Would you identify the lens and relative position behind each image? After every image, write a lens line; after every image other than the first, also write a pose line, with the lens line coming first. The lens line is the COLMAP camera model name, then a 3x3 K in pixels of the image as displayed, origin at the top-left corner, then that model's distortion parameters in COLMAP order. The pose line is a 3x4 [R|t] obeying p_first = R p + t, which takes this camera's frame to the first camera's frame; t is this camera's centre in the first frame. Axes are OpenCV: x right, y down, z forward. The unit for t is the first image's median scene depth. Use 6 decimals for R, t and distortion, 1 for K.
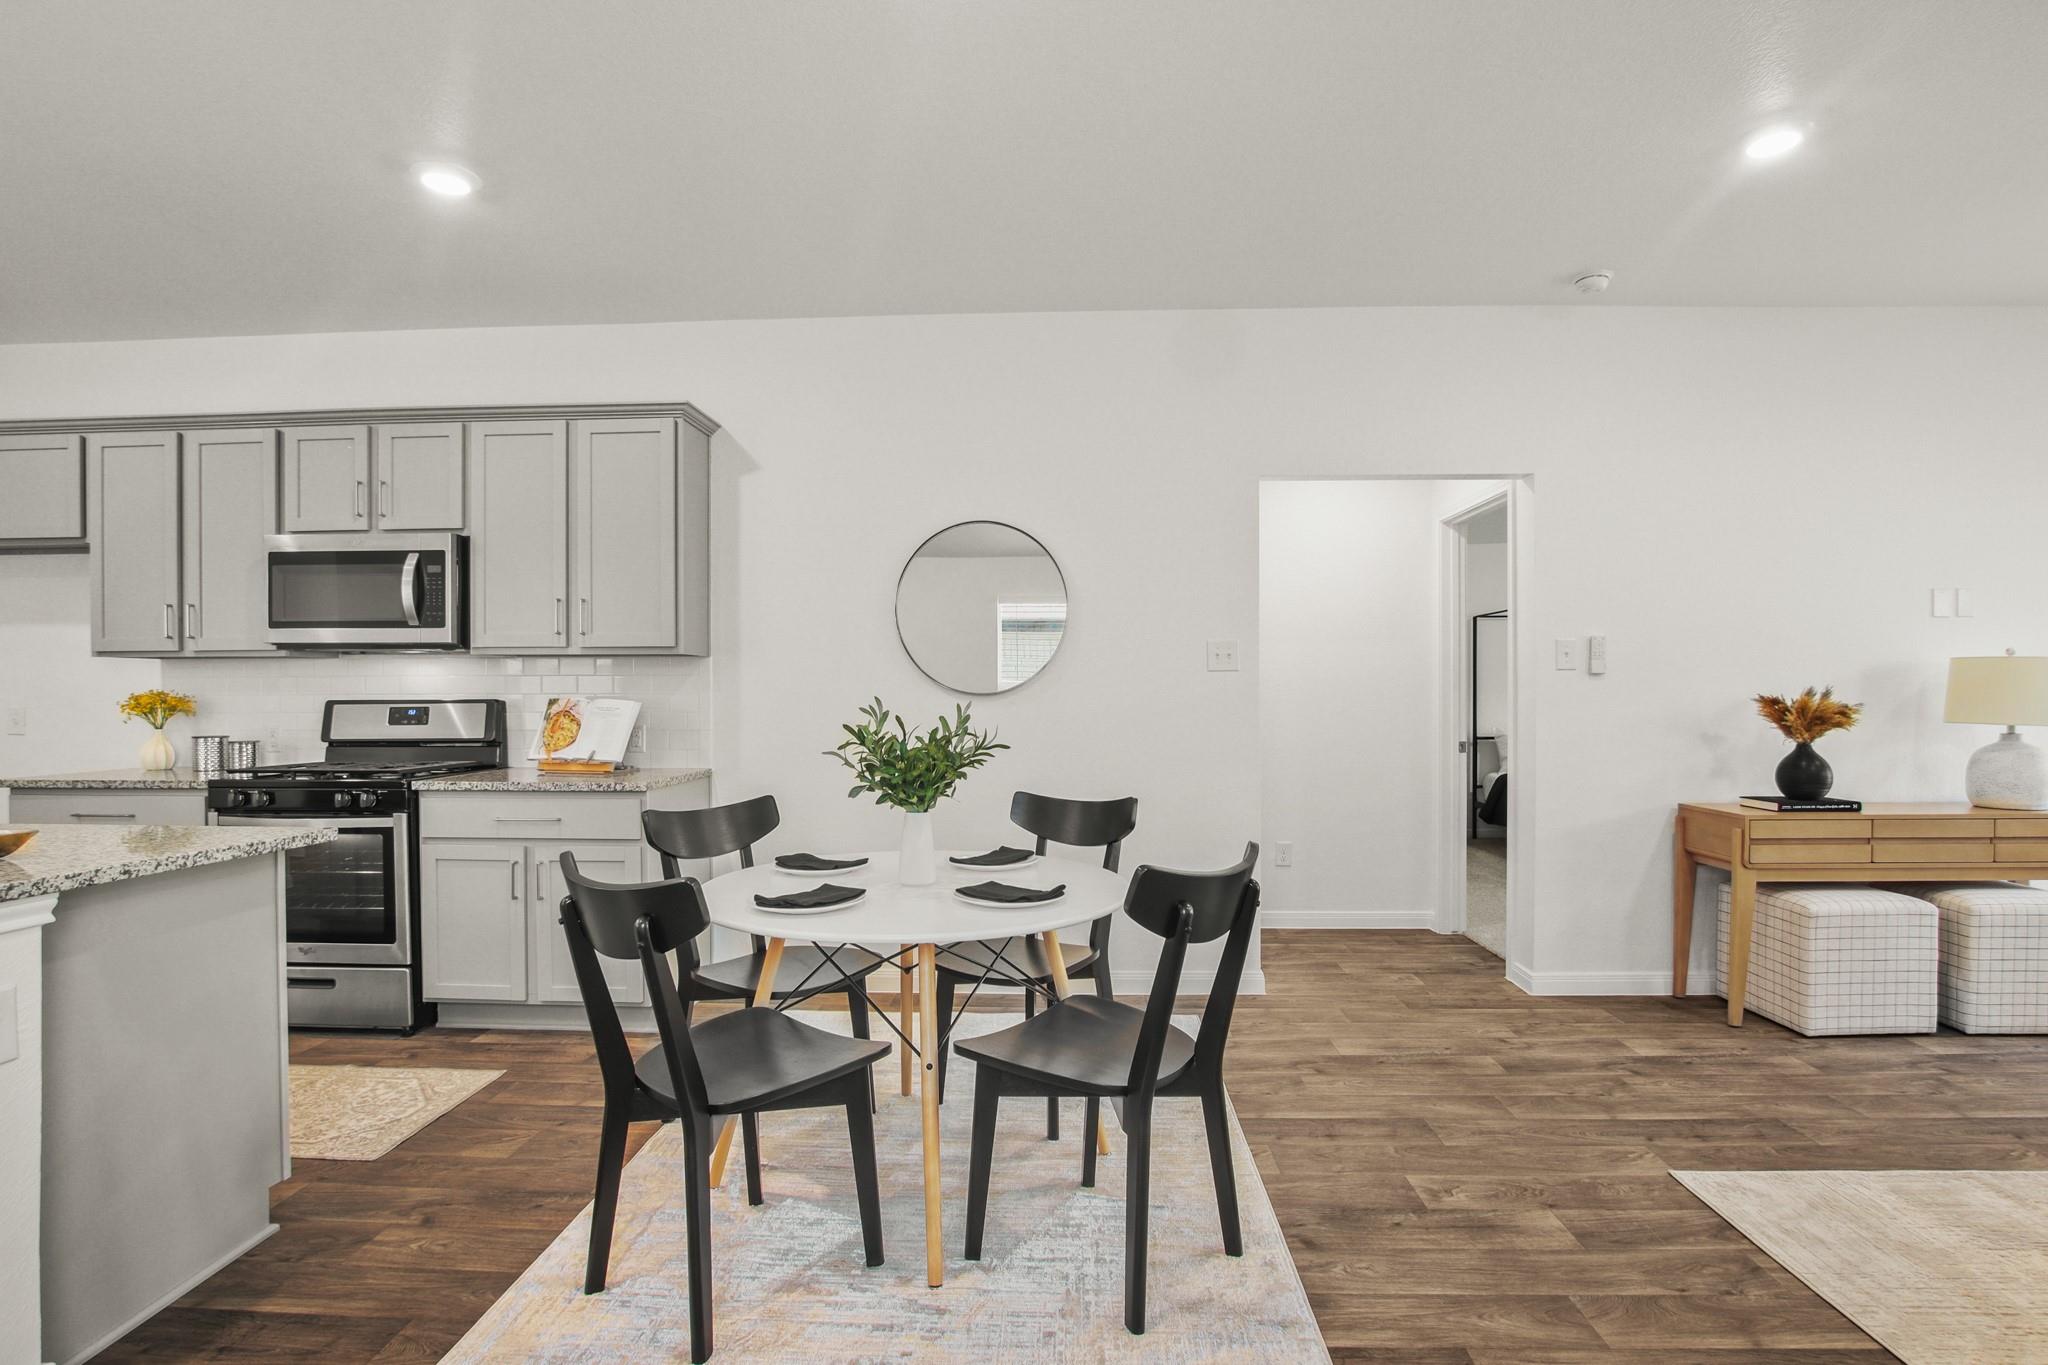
lens RADIAL K [[1000.3, 0, 1012.7], [0, 1000.3, 694.6], [0, 0, 1]] dist [-0.030430, 0.001426]
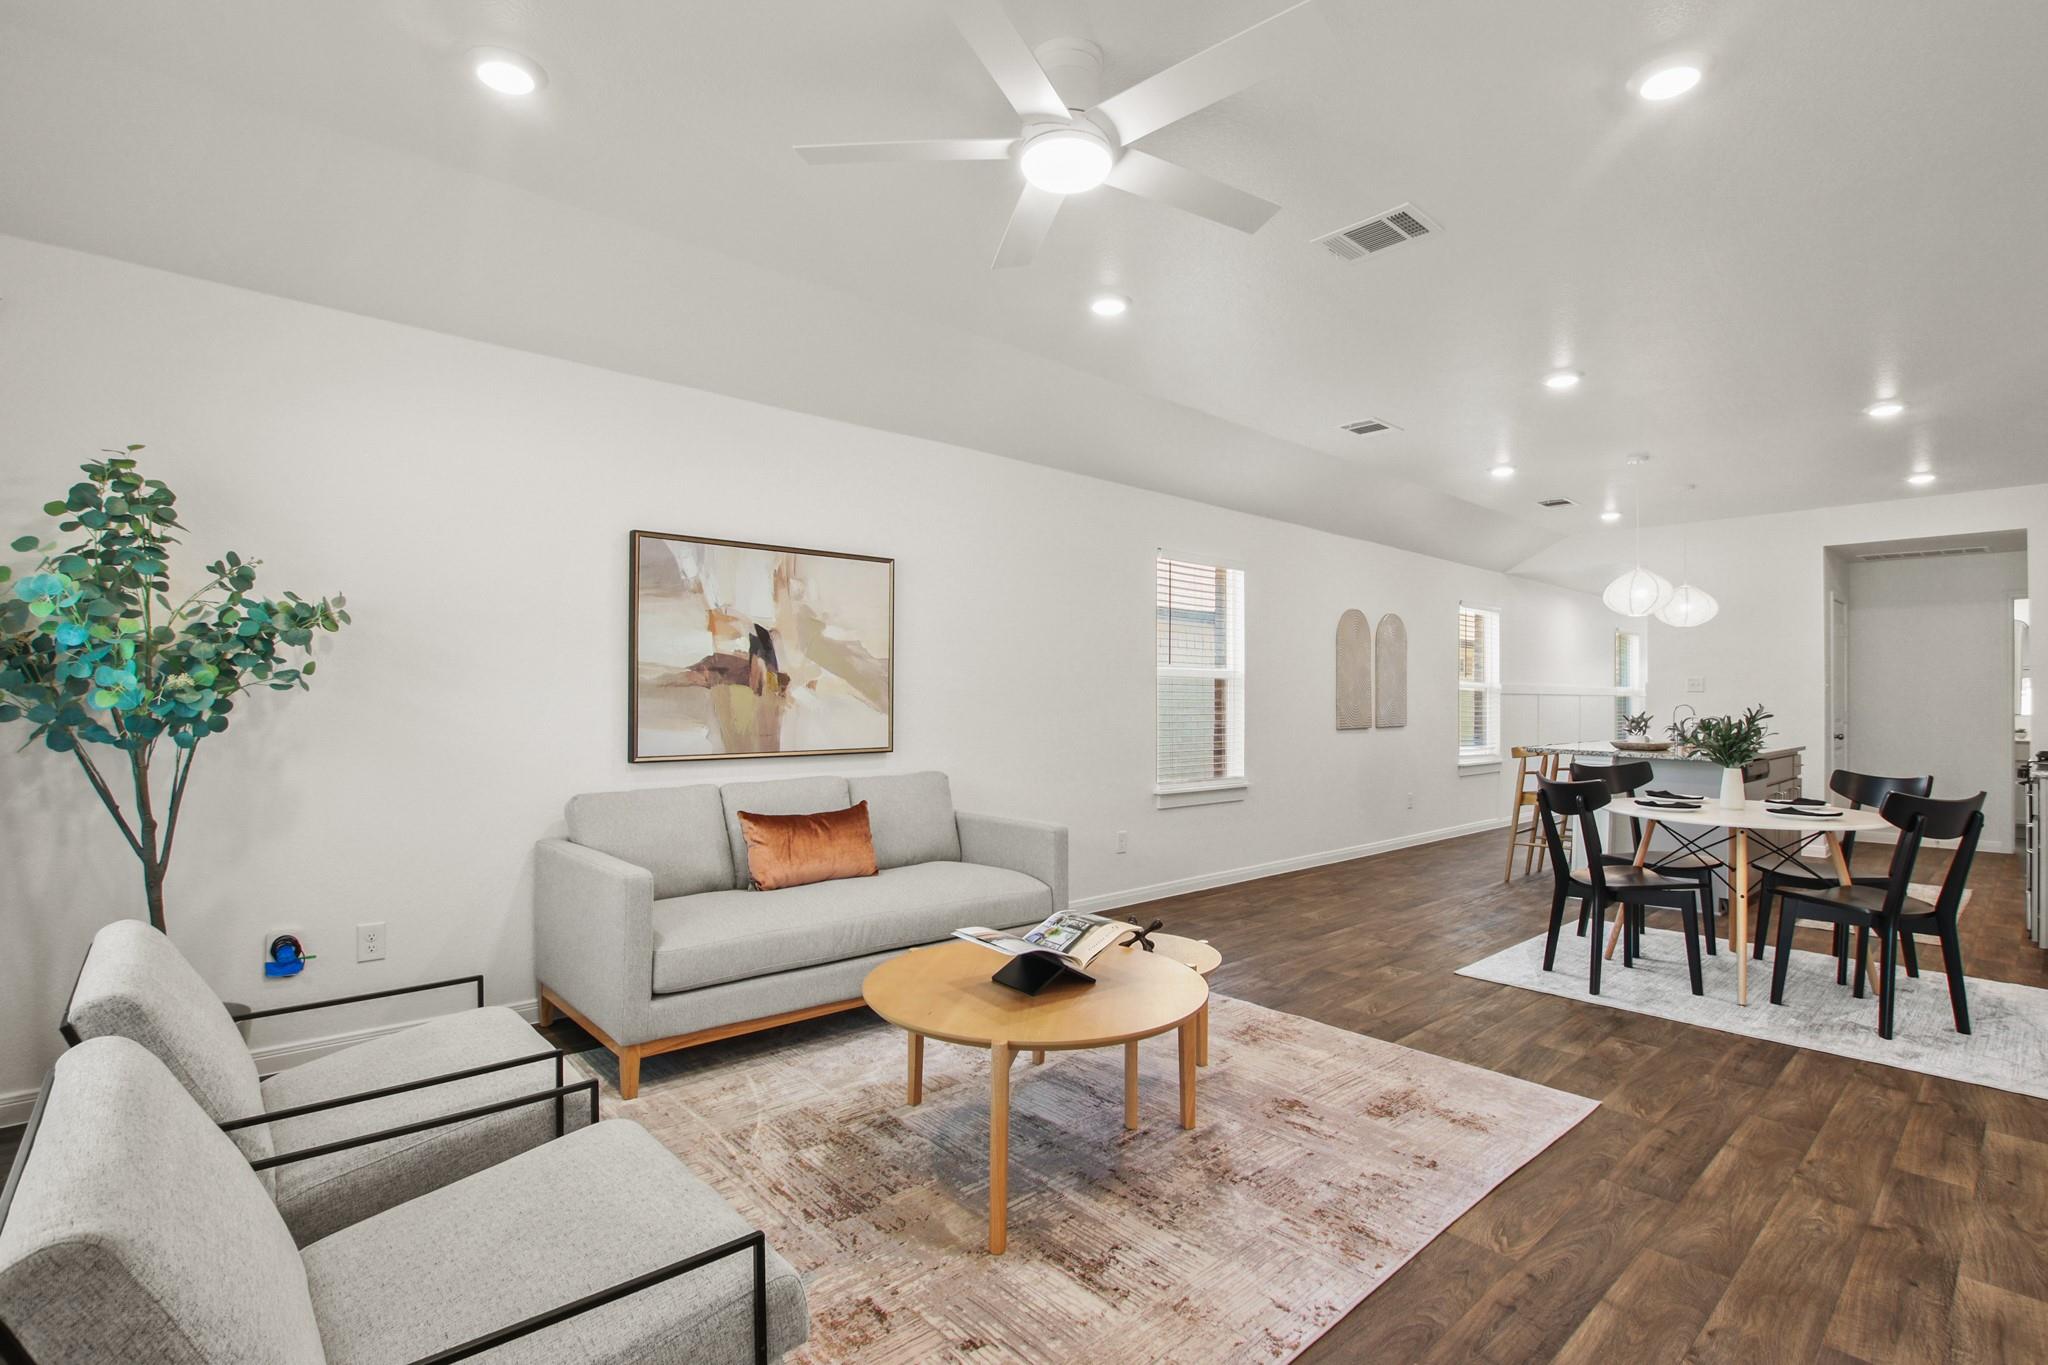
lens RADIAL K [[949.3, 0, 1013.6], [0, 949.3, 696.7], [0, 0, 1]] dist [-0.028584, -0.000055]
pose [[-0.729971, -0.001423, -0.683477, 1.325367], [-0.002573, 0.999996, 0.000667, -0.004730], [0.683473, 0.002245, -0.729972, 0.899286]]
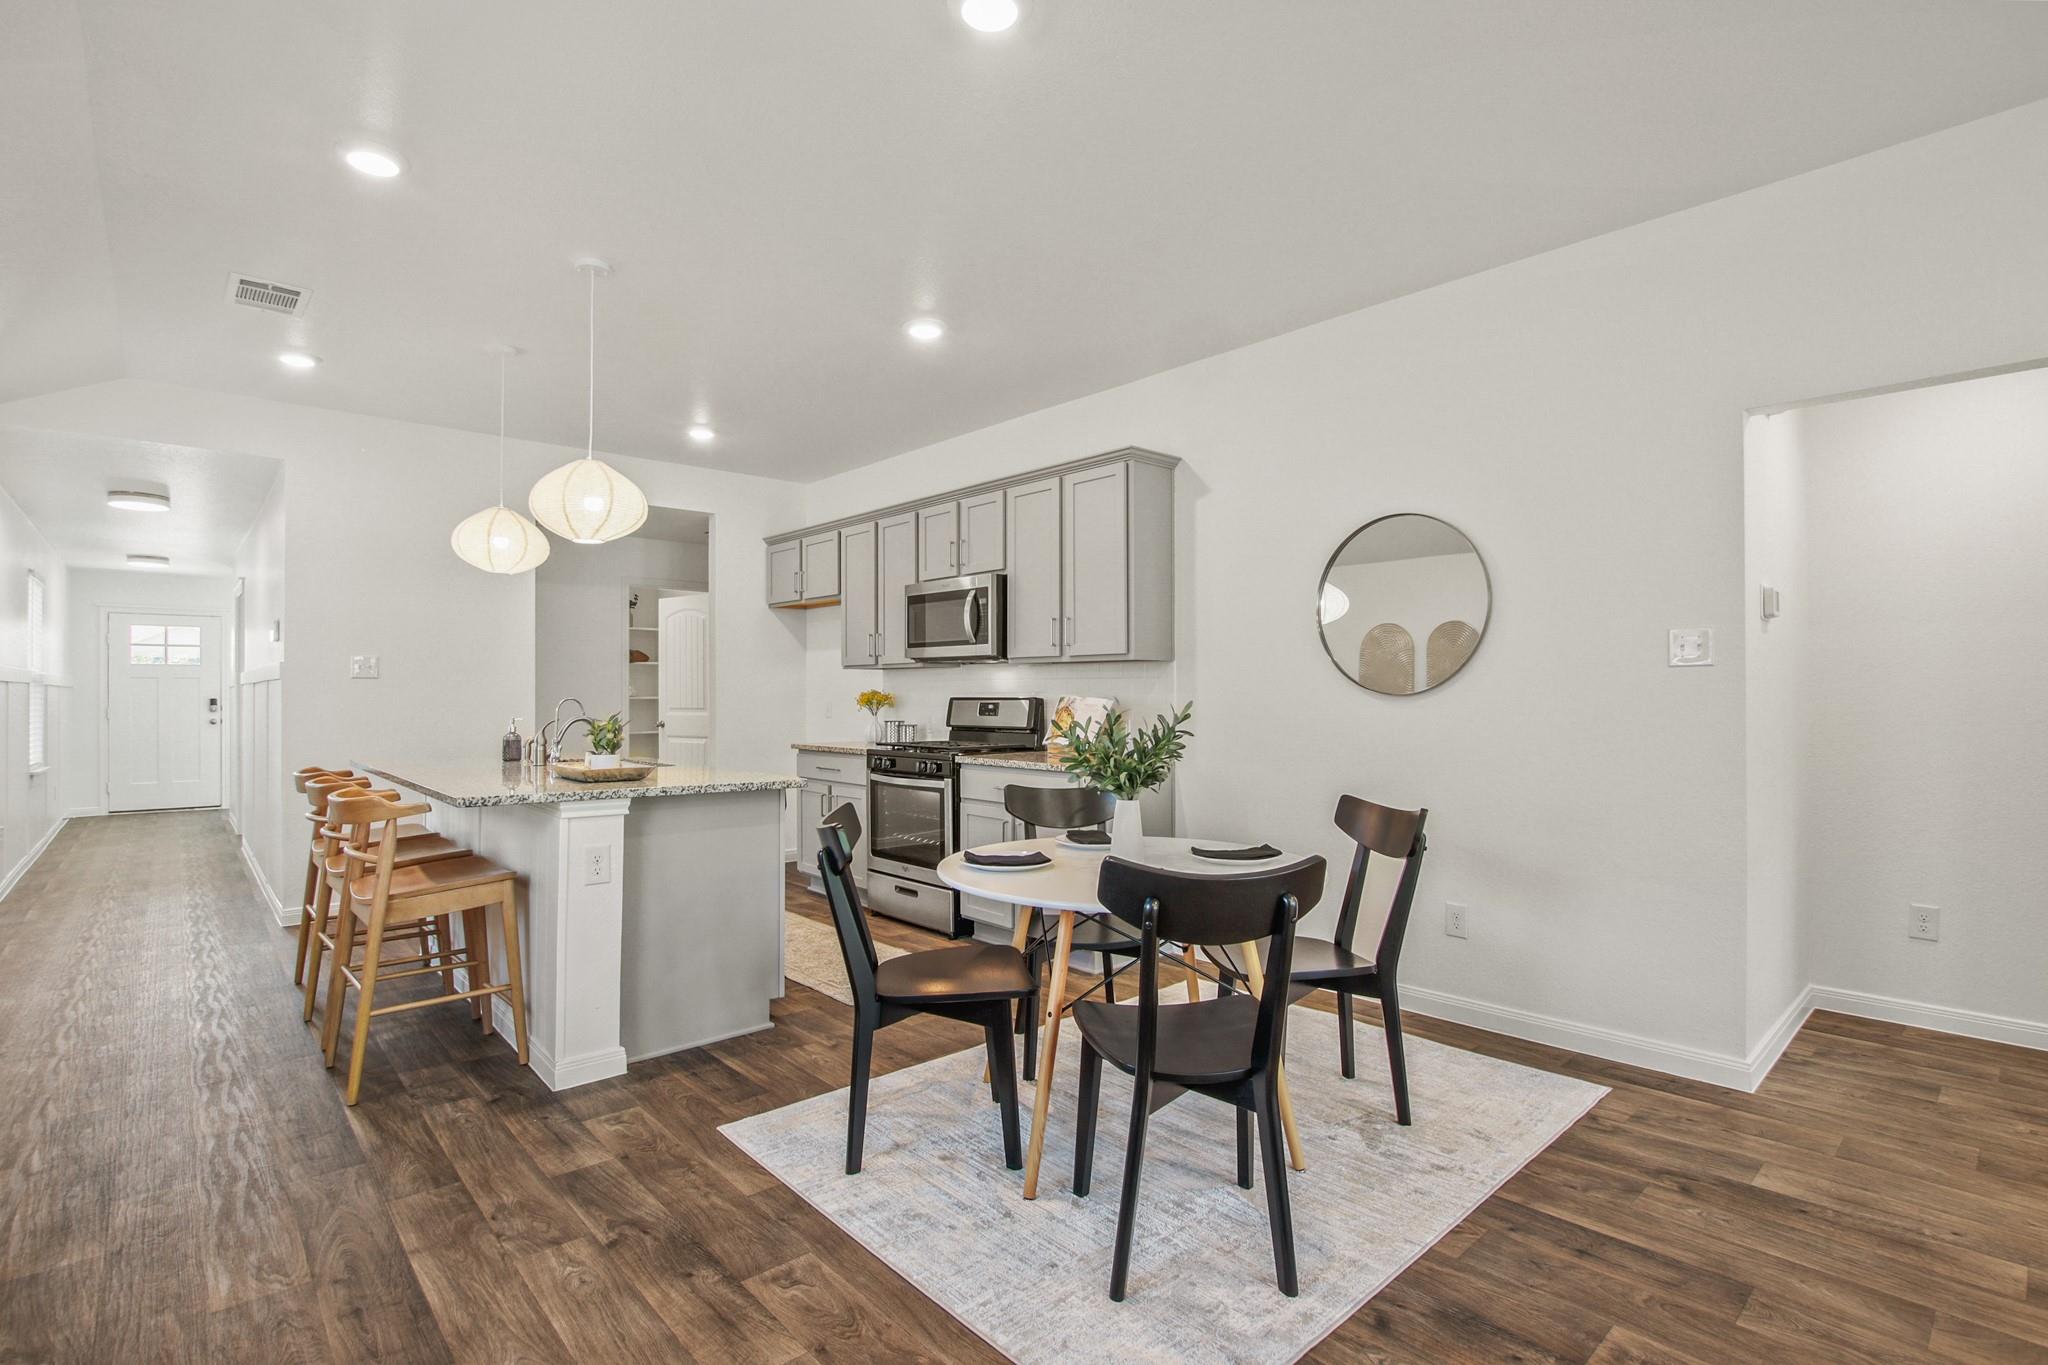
lens RADIAL K [[968.6, 0, 1024.6], [0, 968.6, 693.5], [0, 0, 1]] dist [-0.028252, 0.001102]
pose [[0.703563, 0.002873, -0.710627, 0.404127], [-0.003869, 0.999992, 0.000212, -0.000842], [0.710622, 0.002600, 0.703569, 0.107294]]
